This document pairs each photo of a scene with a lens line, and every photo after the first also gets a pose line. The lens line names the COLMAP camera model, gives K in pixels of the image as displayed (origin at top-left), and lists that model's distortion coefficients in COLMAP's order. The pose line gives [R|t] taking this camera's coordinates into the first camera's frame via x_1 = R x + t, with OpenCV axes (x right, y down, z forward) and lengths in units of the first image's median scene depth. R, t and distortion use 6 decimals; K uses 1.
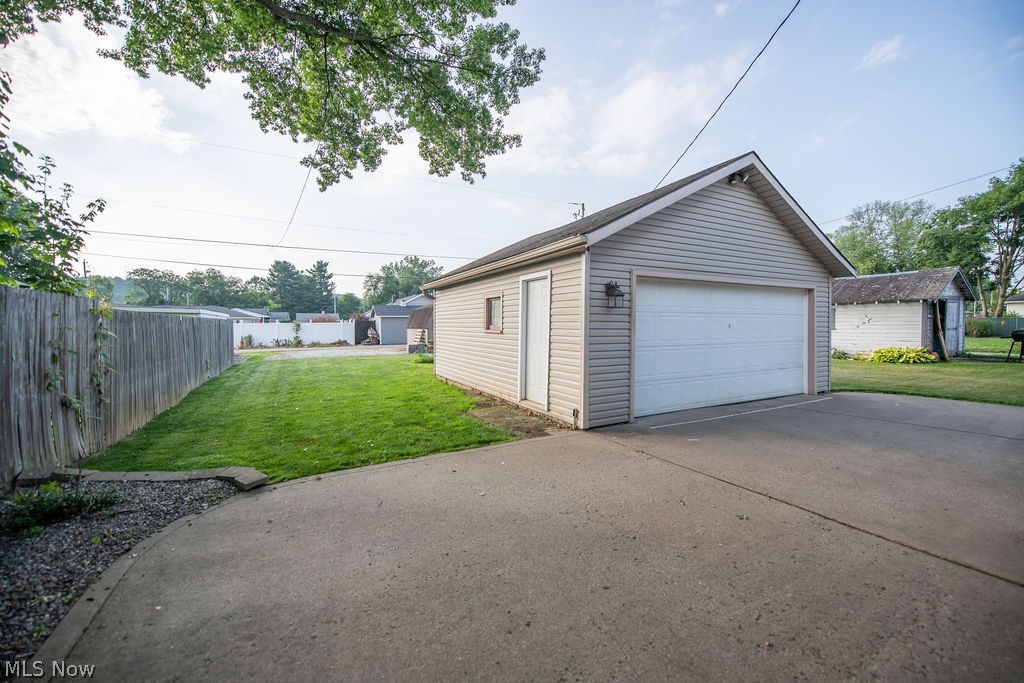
lens RADIAL K [[406.8, 0, 513.7], [0, 406.8, 336.5], [0, 0, 1]] dist [-0.014567, -0.002848]
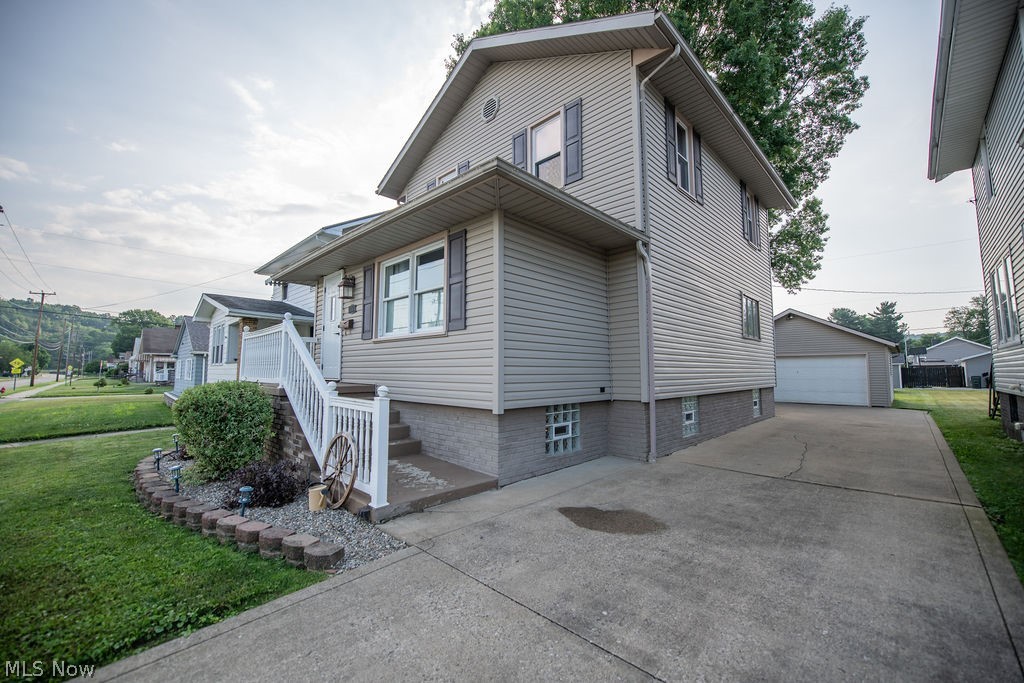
lens RADIAL K [[406.8, 0, 513.7], [0, 406.8, 336.5], [0, 0, 1]] dist [-0.014567, -0.002848]
pose [[0.306045, -0.076226, -0.948960, 0.128247], [-0.032980, 0.995342, -0.090588, 0.002119], [0.951446, 0.059020, 0.302106, -0.079337]]
